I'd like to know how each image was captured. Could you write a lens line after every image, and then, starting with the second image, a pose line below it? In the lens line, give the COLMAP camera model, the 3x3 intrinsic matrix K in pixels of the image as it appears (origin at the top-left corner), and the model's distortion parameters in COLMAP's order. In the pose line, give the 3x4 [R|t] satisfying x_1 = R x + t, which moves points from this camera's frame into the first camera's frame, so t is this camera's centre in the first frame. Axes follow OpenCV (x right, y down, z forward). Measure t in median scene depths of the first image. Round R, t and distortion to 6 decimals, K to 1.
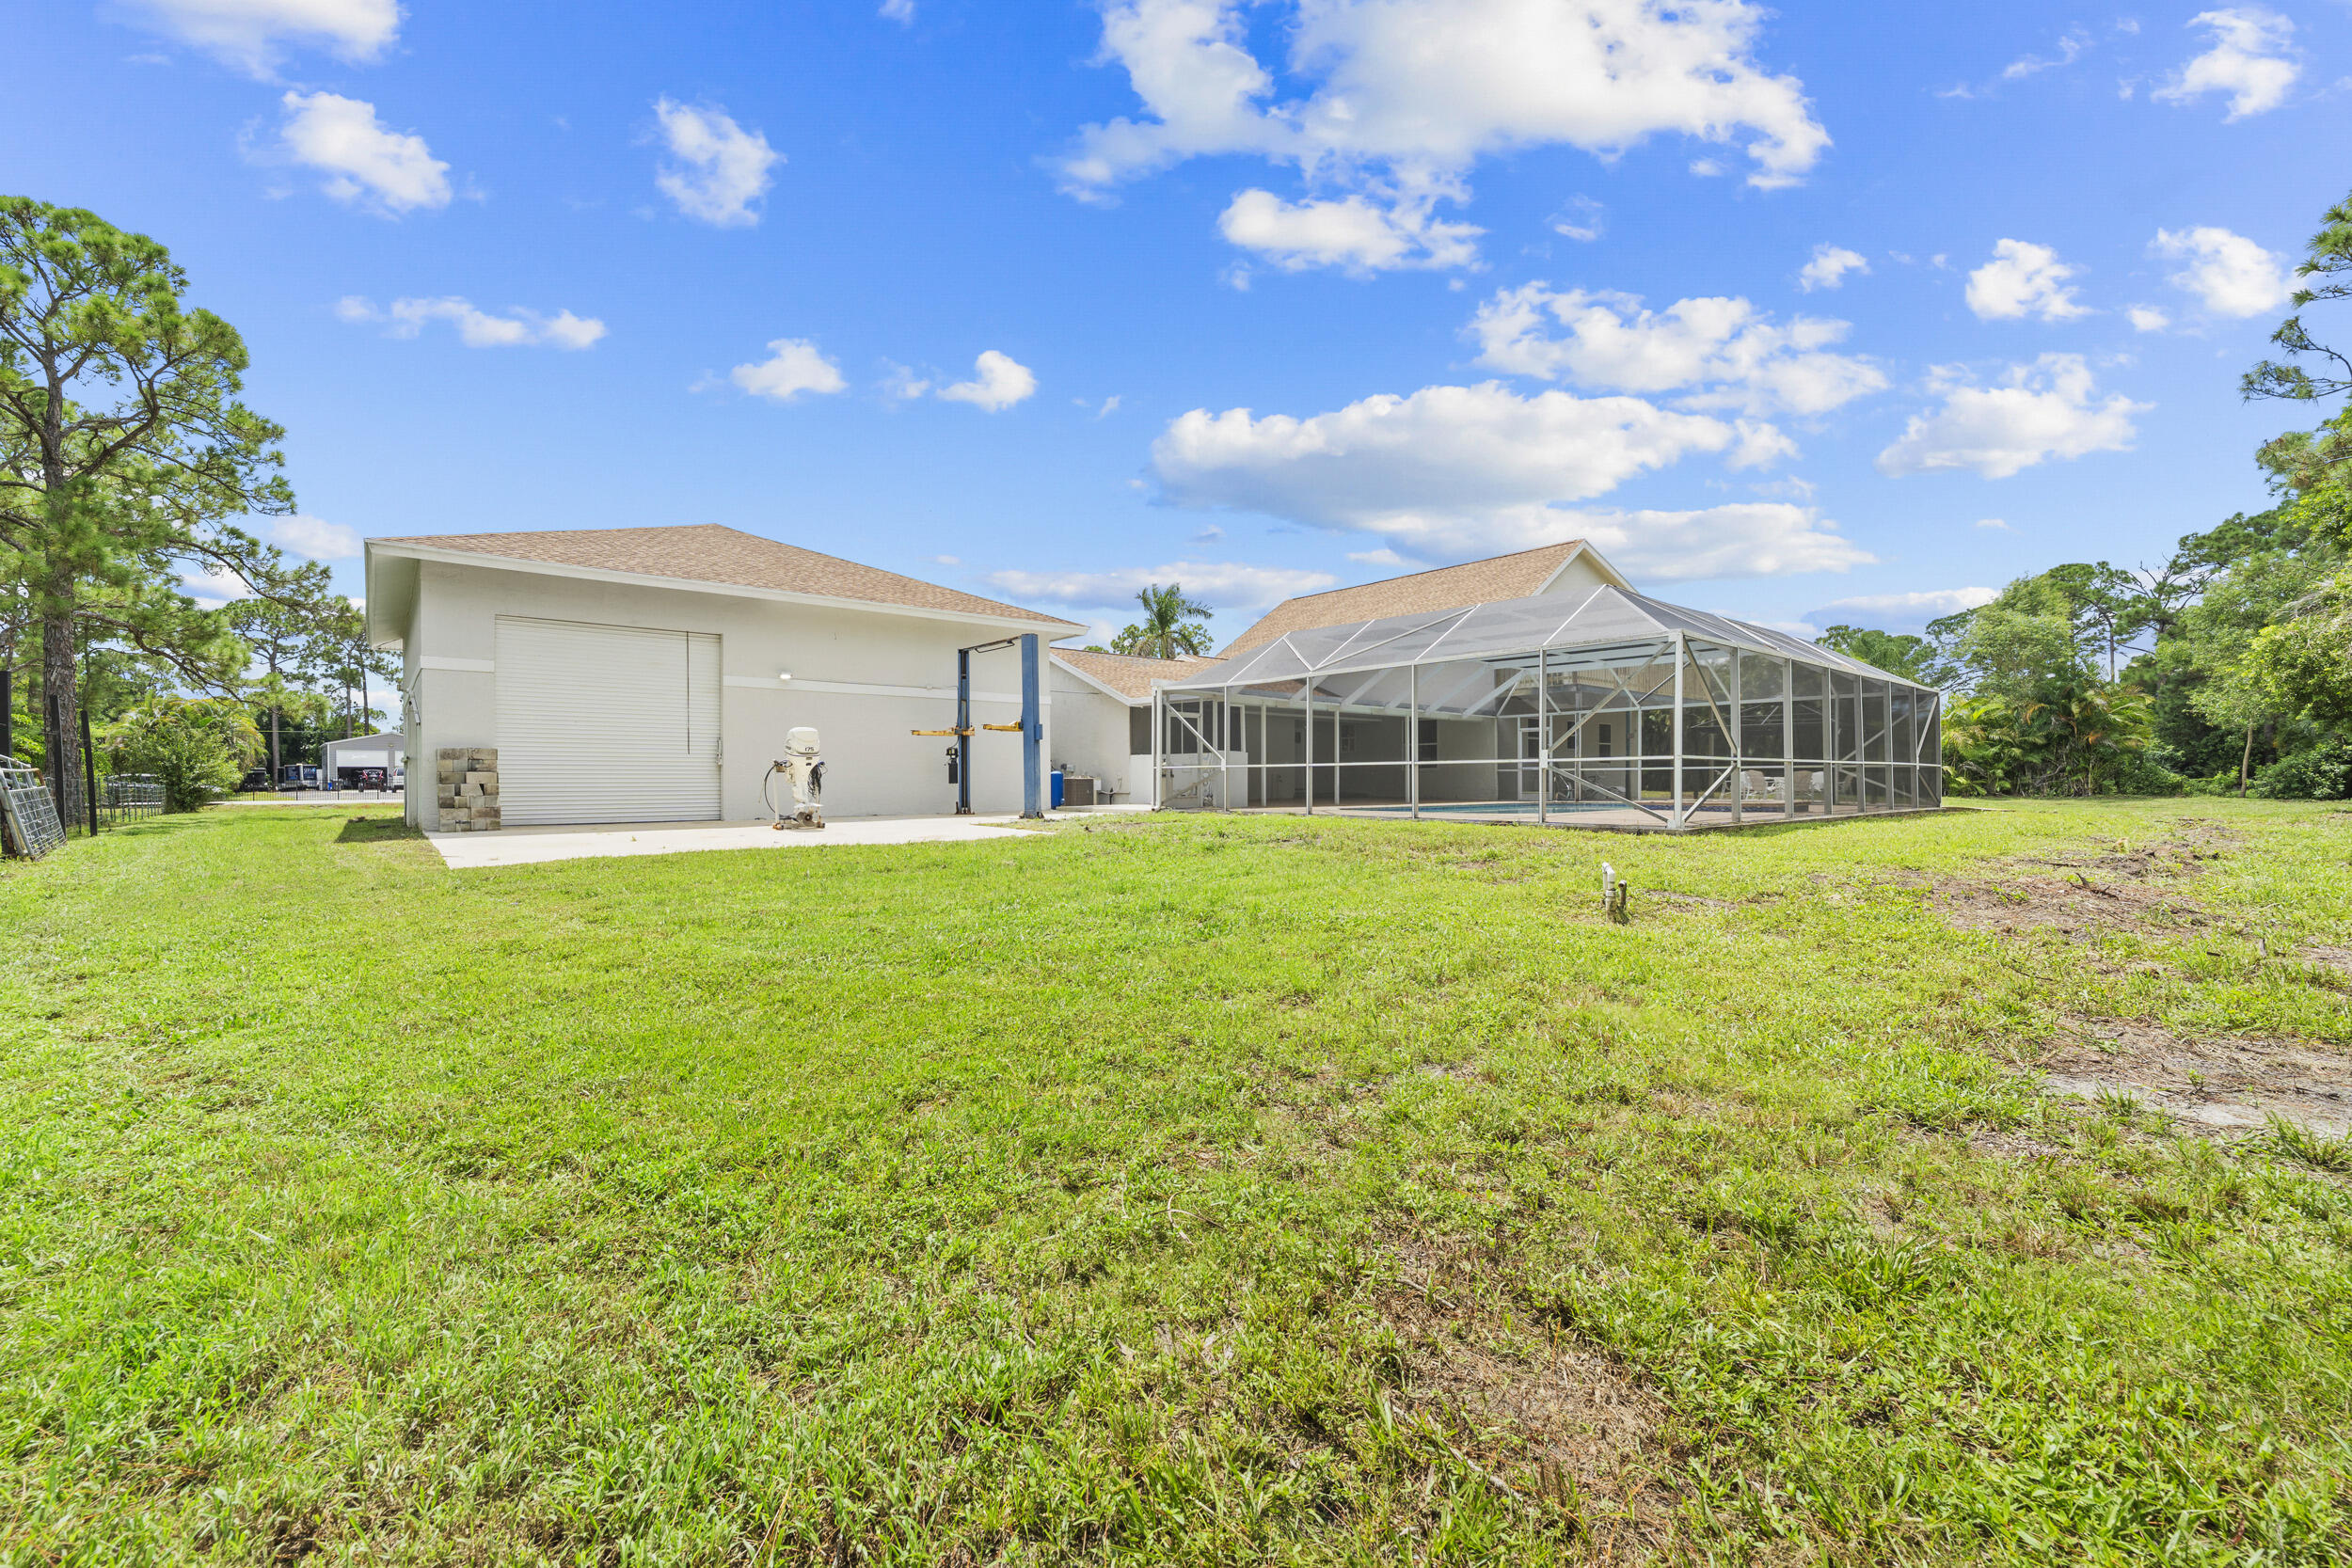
lens RADIAL K [[960.4, 0, 1167.3], [0, 960.4, 783.6], [0, 0, 1]] dist [0.002327, -0.000223]
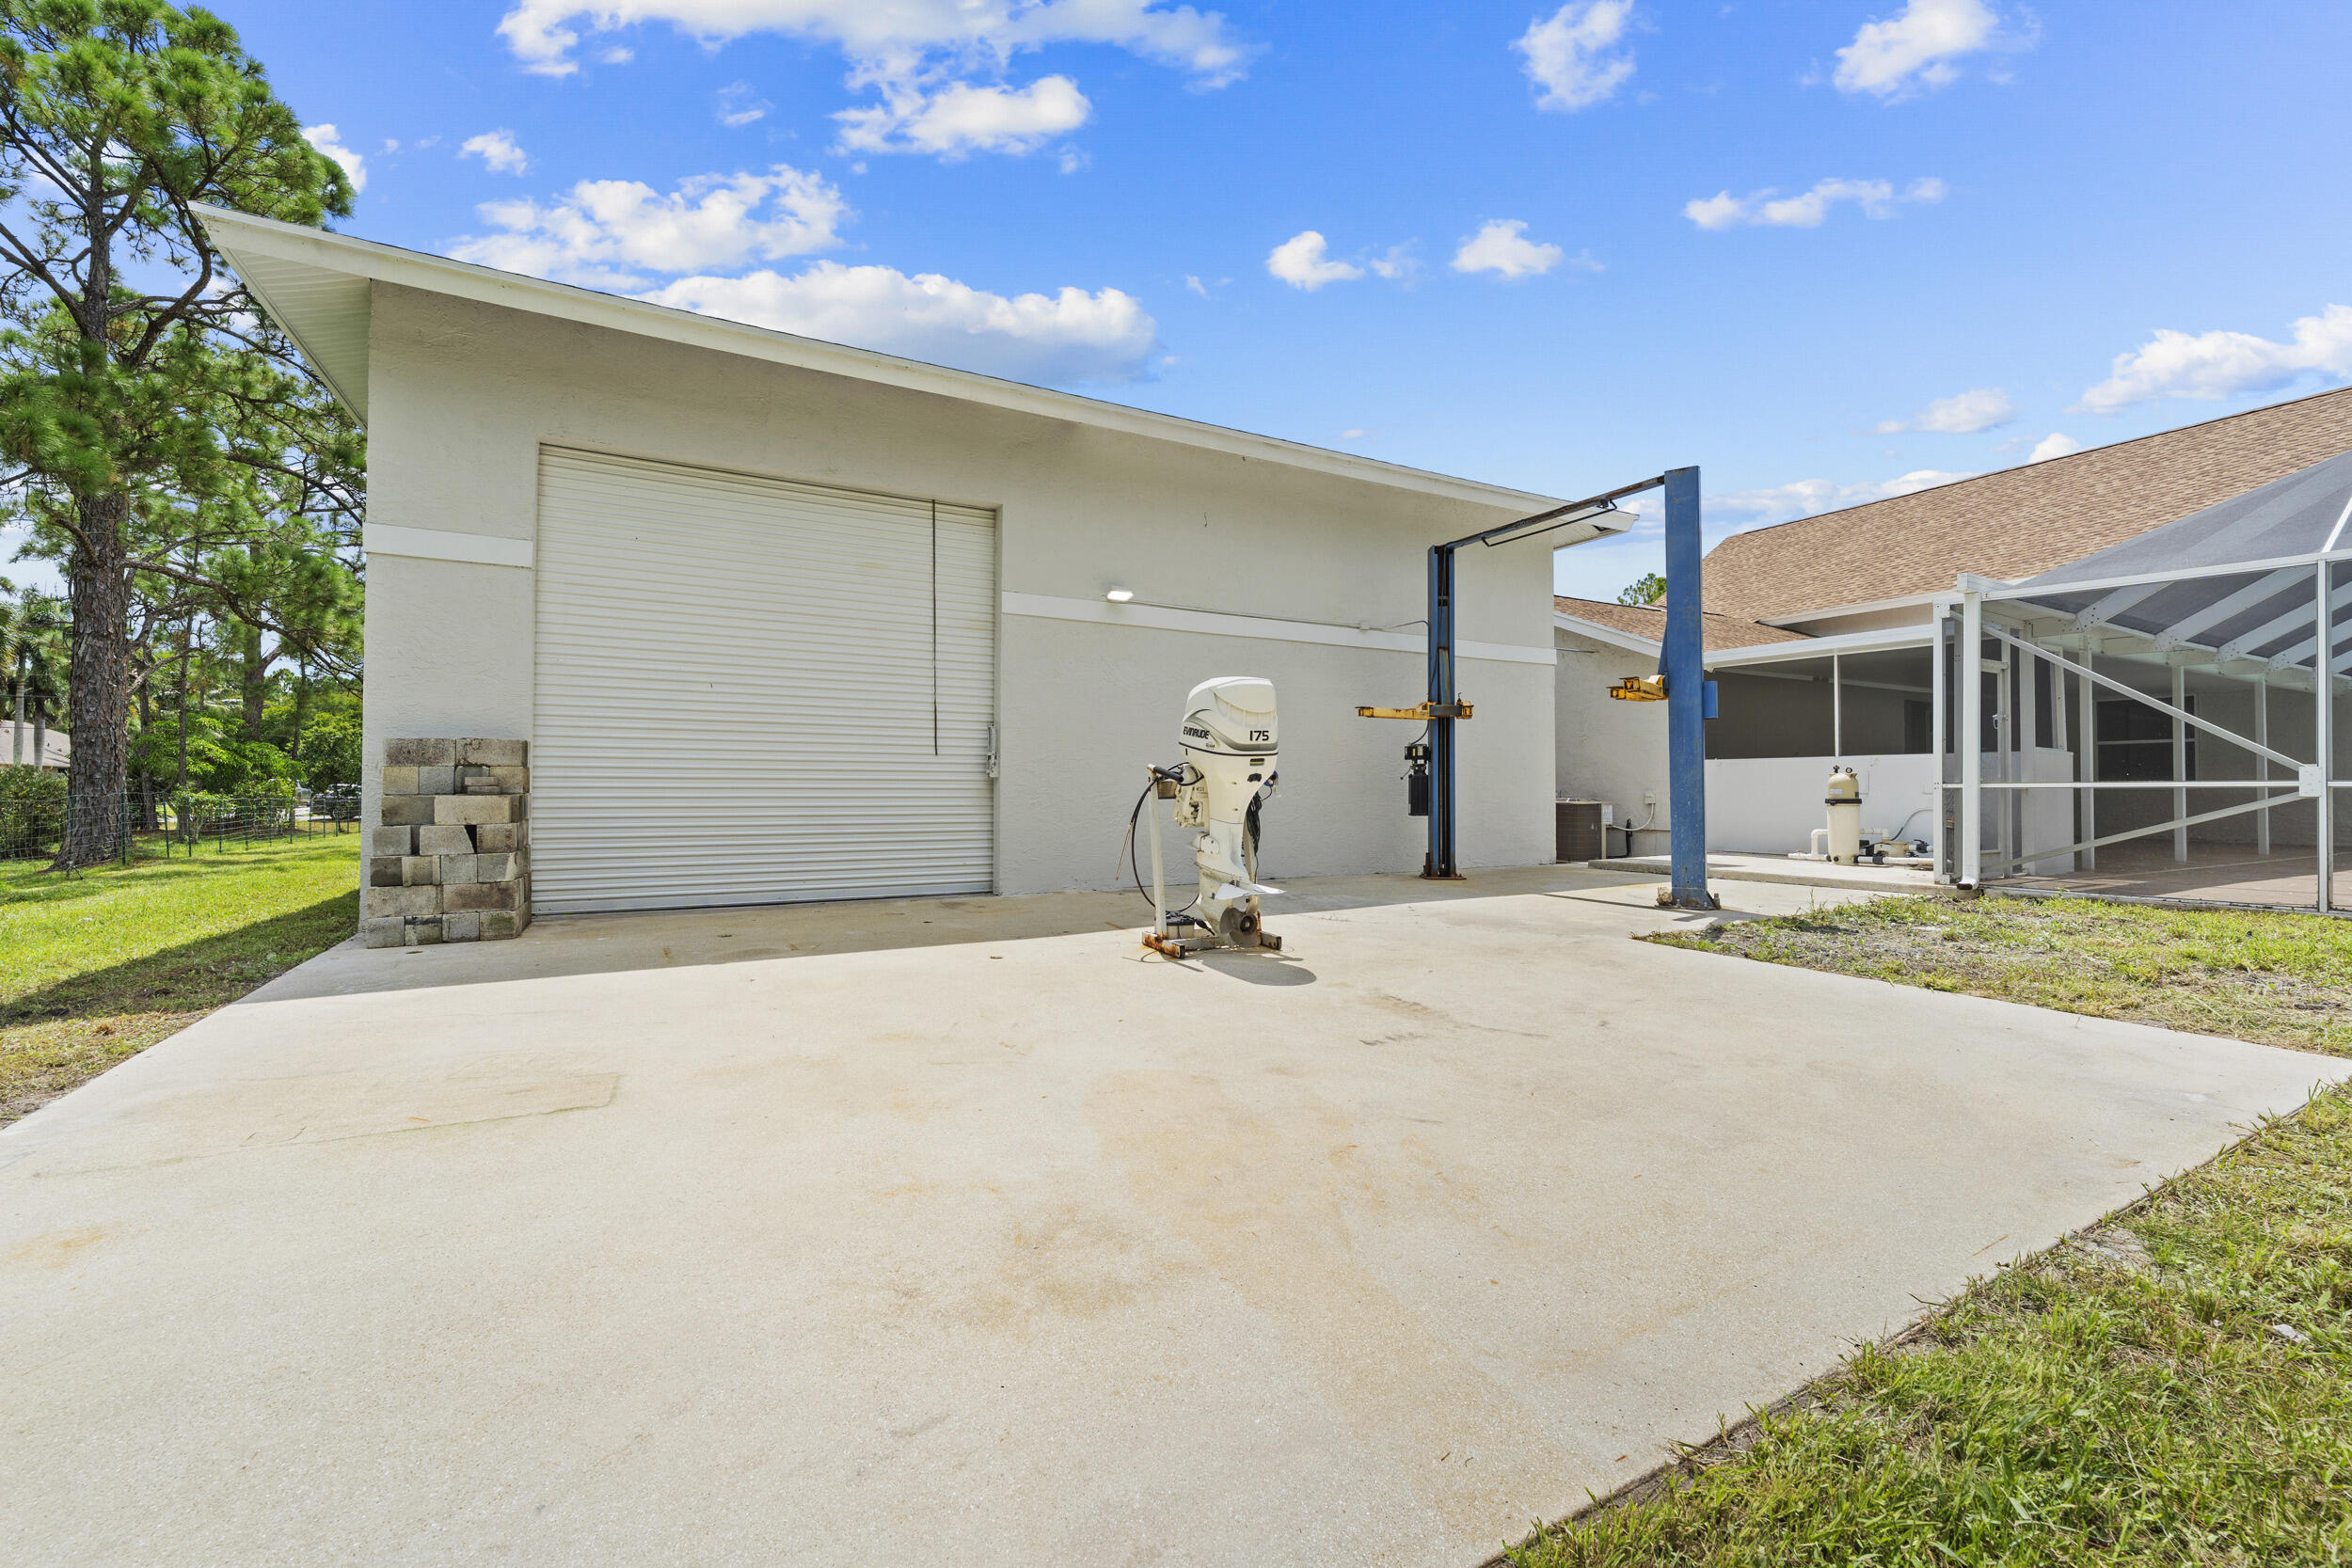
lens RADIAL K [[960.4, 0, 1164.6], [0, 960.4, 774.9], [0, 0, 1]] dist [0.002327, -0.000223]
pose [[0.979606, 0.001700, -0.200920, -0.275062], [-0.005893, 0.999777, -0.020273, -0.011571], [0.200841, 0.021043, 0.979398, 0.528038]]
